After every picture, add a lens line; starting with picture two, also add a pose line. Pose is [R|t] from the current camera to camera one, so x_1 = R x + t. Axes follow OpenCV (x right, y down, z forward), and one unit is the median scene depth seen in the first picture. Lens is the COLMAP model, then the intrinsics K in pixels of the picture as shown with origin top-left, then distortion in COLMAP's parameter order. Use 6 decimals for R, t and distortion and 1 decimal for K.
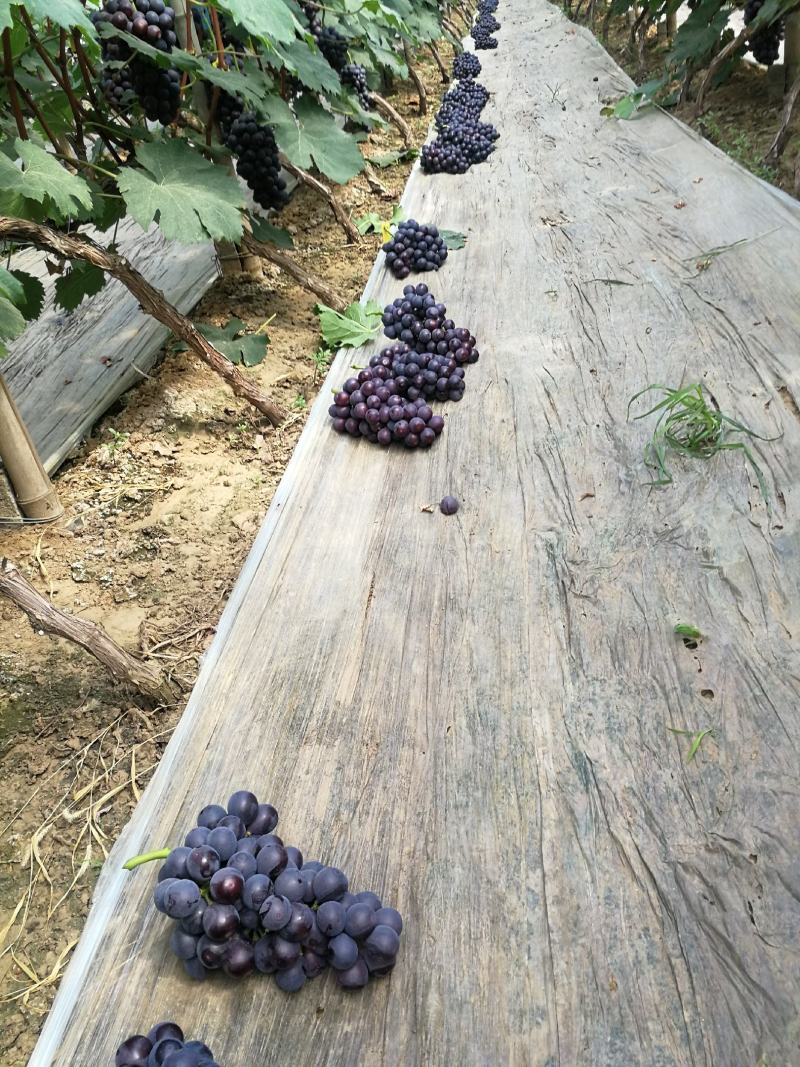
lens RADIAL K [[875.5, 0, 400.0], [0, 875.5, 533.5], [0, 0, 1]] dist [0.044889, -0.063014]
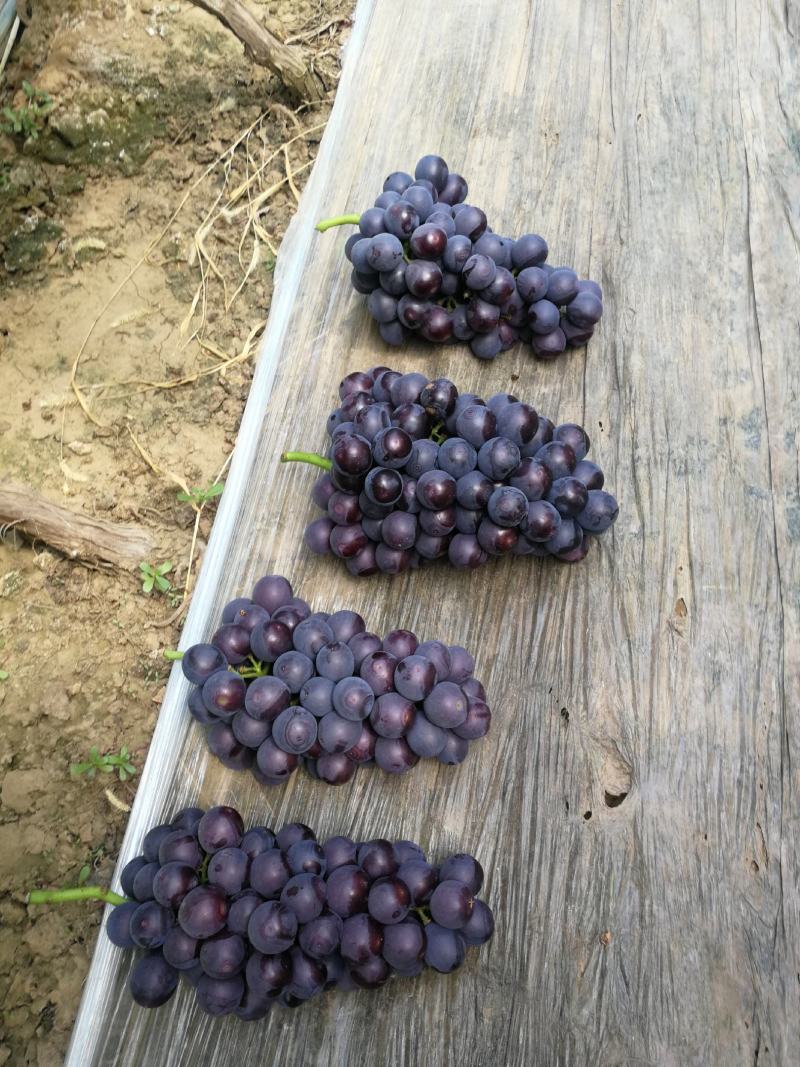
lens RADIAL K [[875.5, 0, 400.0], [0, 875.5, 533.5], [0, 0, 1]] dist [0.044889, -0.063014]
pose [[0.997286, 0.021868, -0.070297, -0.120037], [0.015366, 0.872001, 0.489263, 0.163432], [0.071999, -0.489016, 0.869298, 0.018320]]
